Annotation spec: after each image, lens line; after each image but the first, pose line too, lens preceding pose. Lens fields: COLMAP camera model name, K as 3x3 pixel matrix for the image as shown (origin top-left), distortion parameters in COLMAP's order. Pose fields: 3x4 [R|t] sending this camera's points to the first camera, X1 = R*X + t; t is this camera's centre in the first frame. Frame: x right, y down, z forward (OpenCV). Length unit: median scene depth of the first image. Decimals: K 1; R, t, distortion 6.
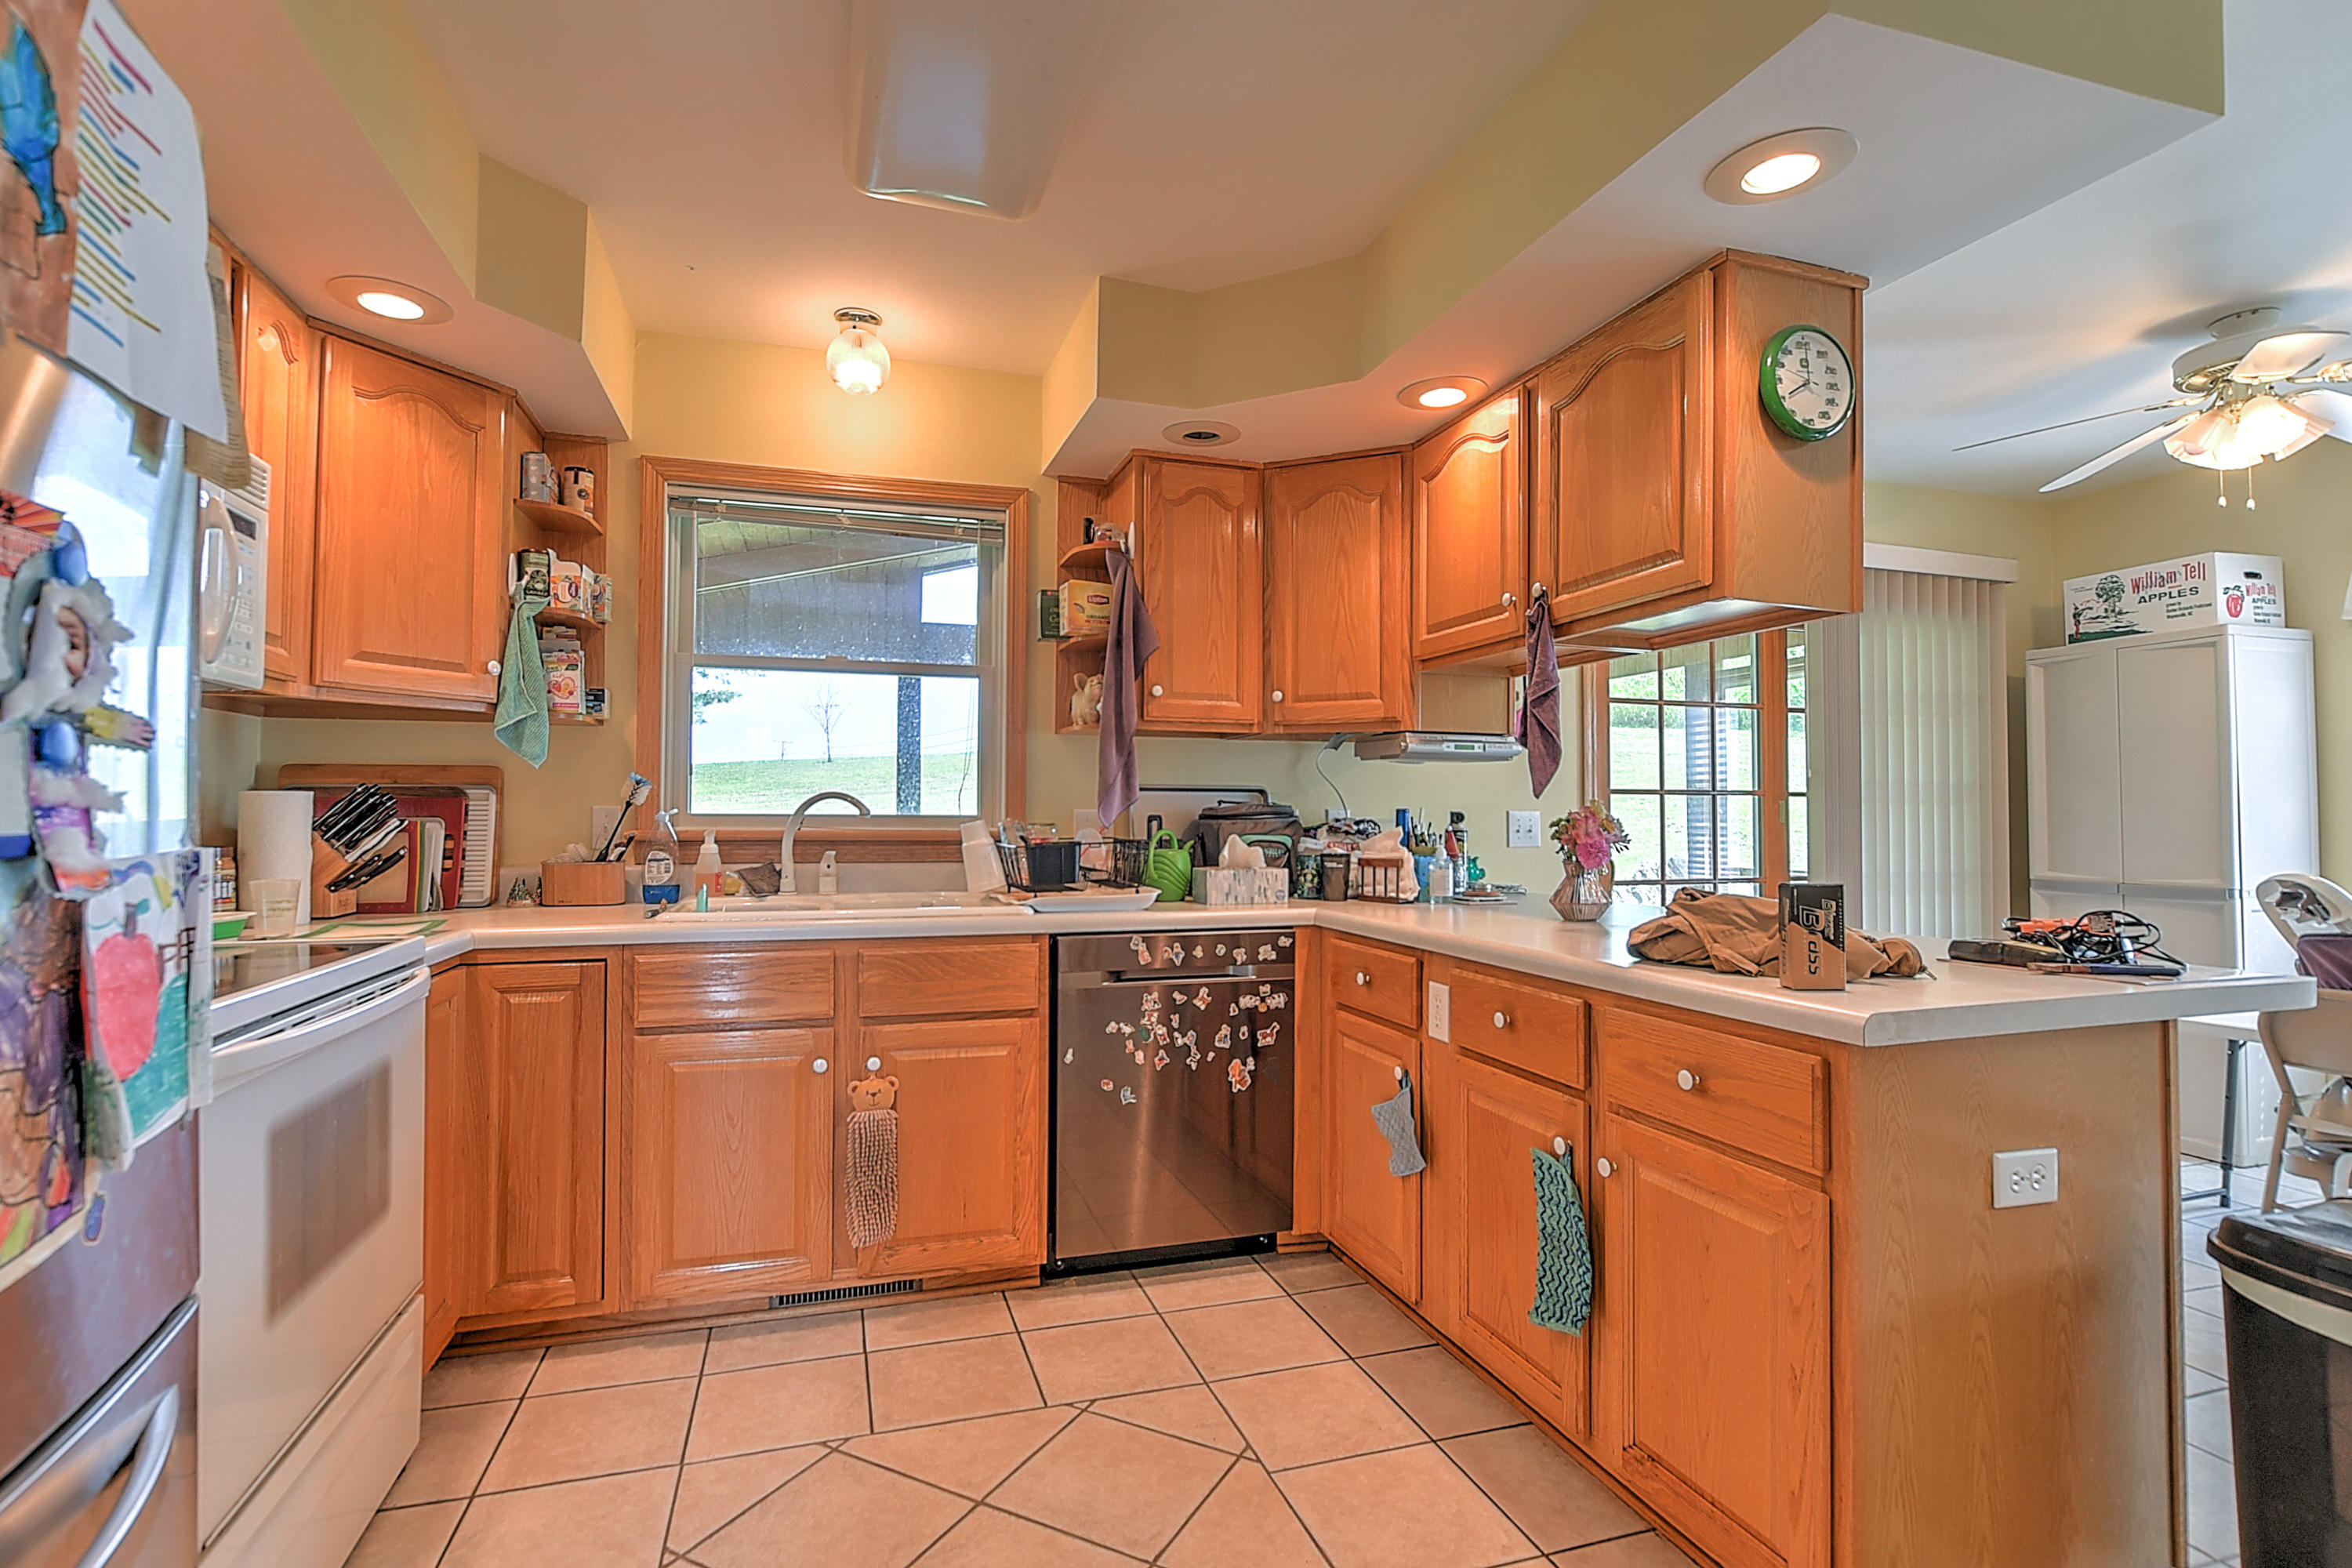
lens RADIAL K [[1108.4, 0, 1192.4], [0, 1108.4, 796.2], [0, 0, 1]] dist [-0.017312, 0.003823]
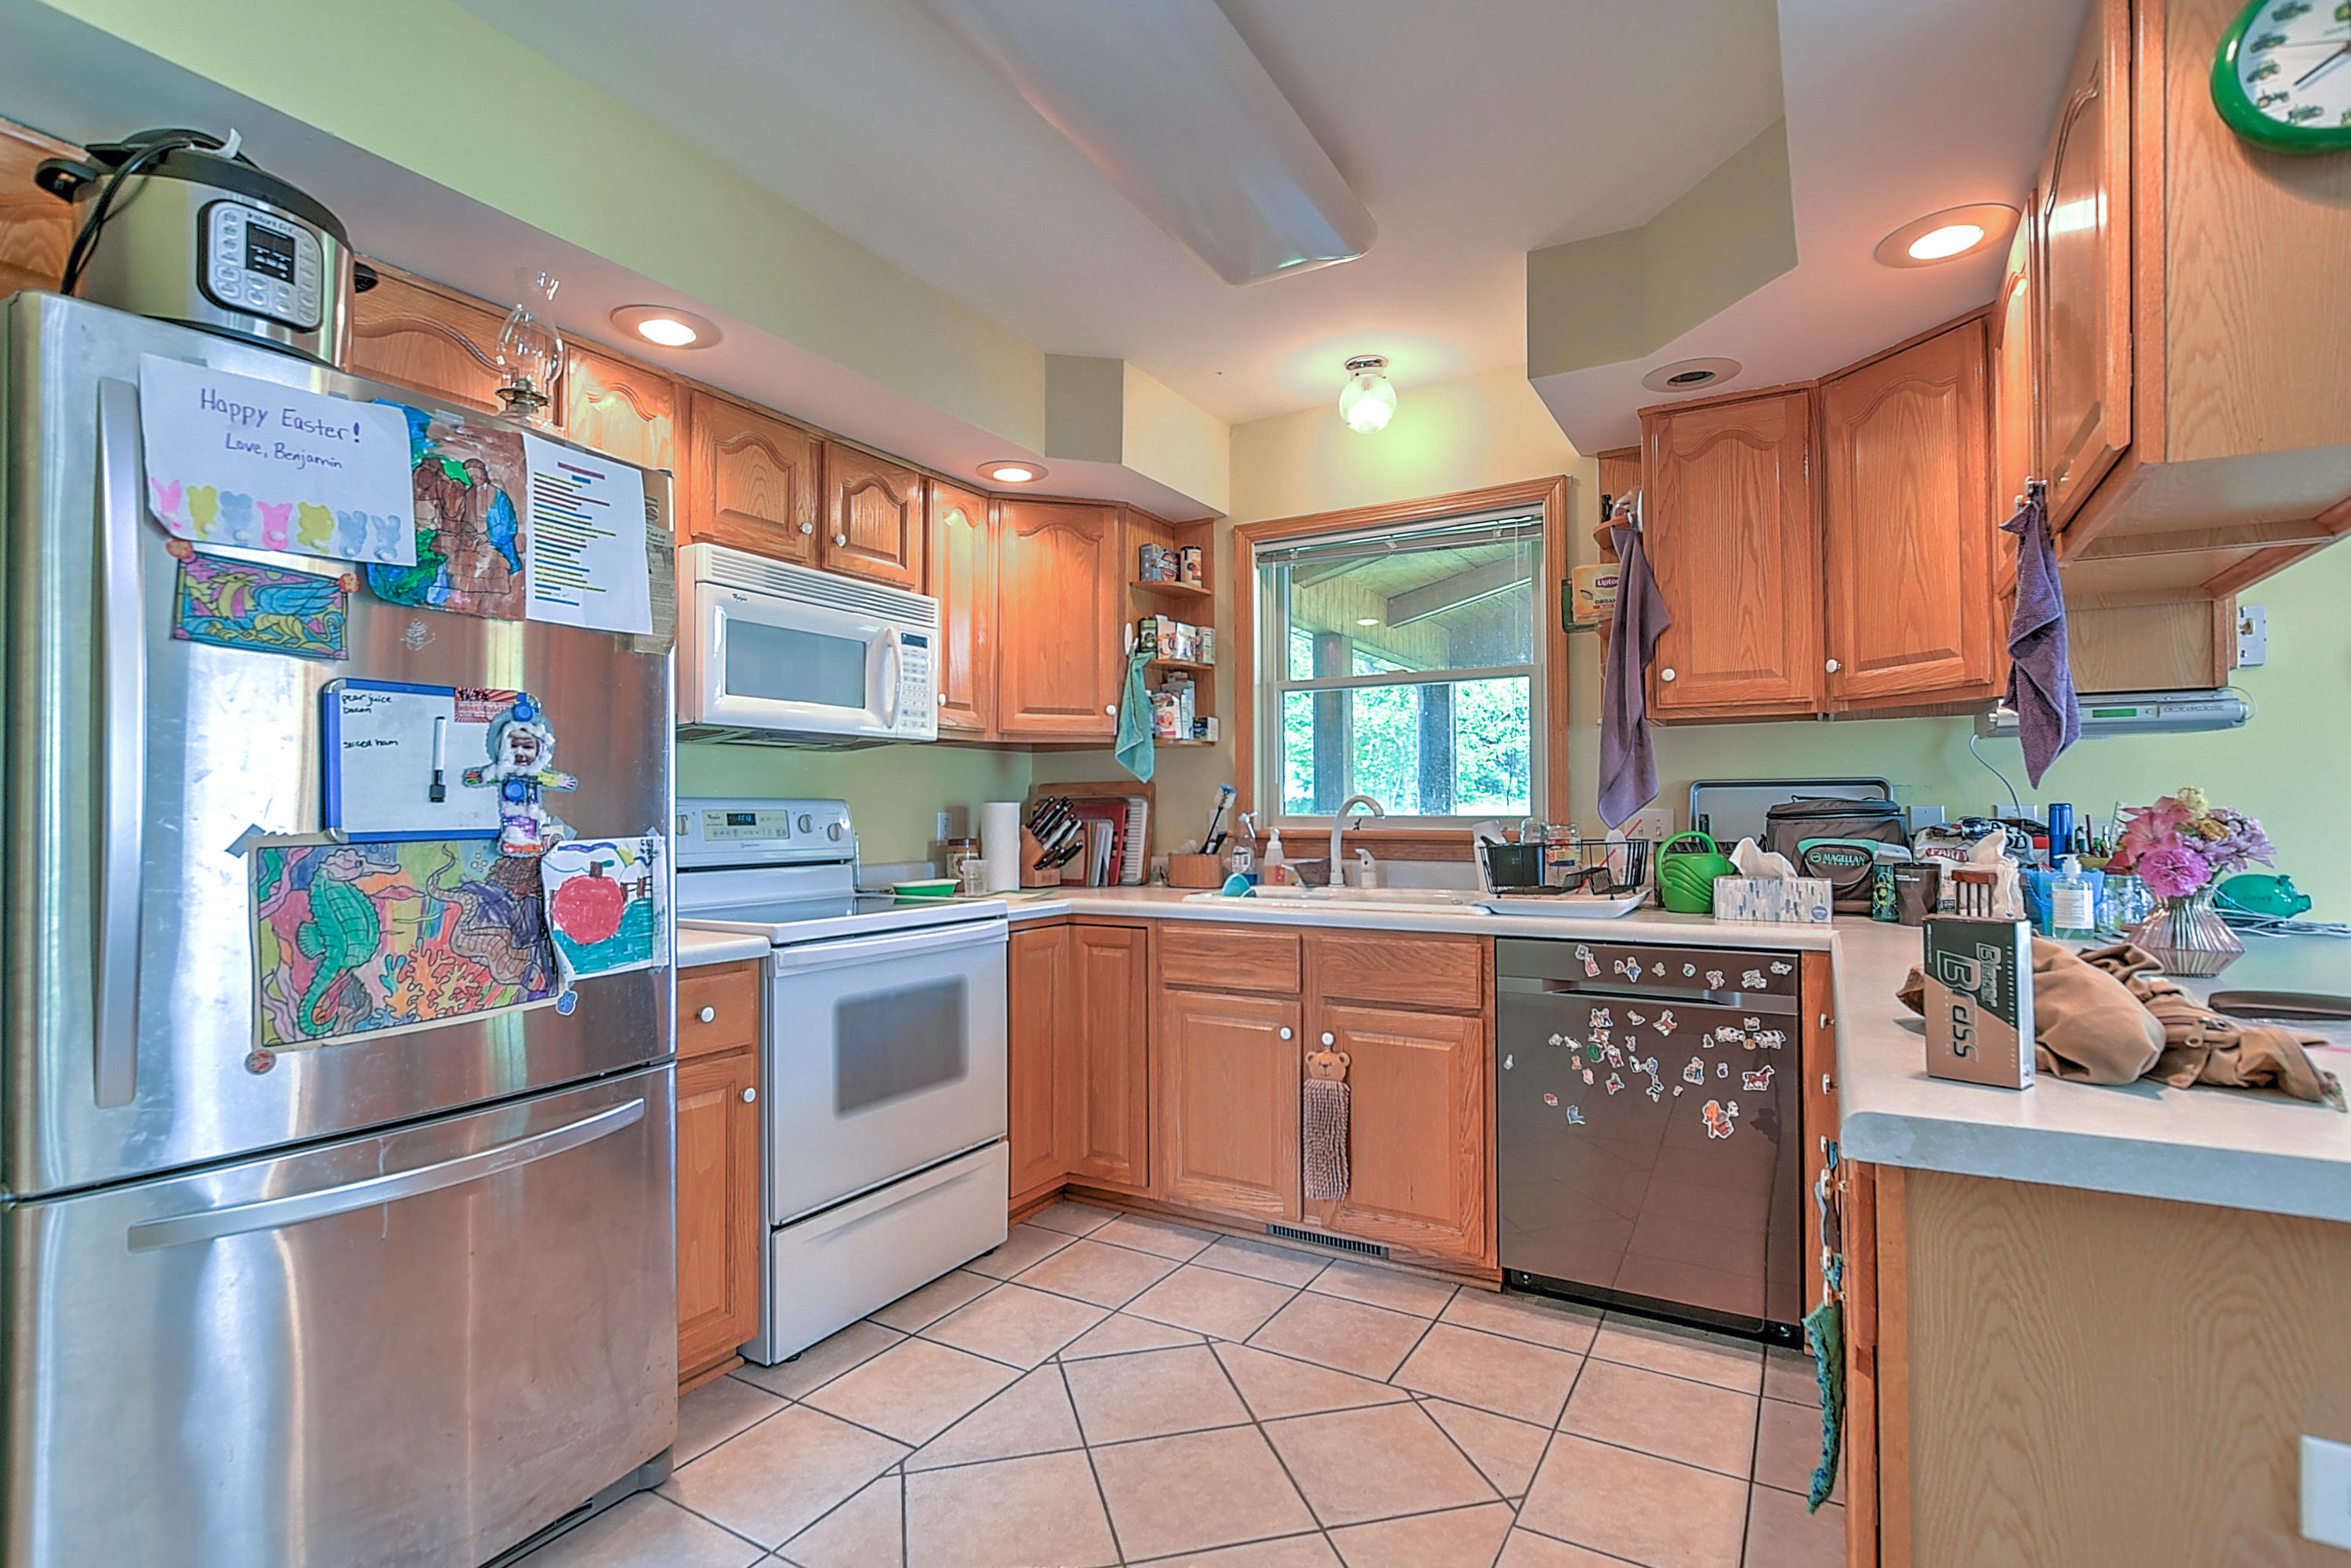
lens RADIAL K [[1107.9, 0, 1141.3], [0, 1107.9, 797.4], [0, 0, 1]] dist [-0.017312, 0.003823]
pose [[0.658500, -0.017238, -0.752384, 0.402102], [0.018374, 0.999808, -0.006826, 0.001862], [0.752357, -0.009330, 0.658690, 0.113752]]
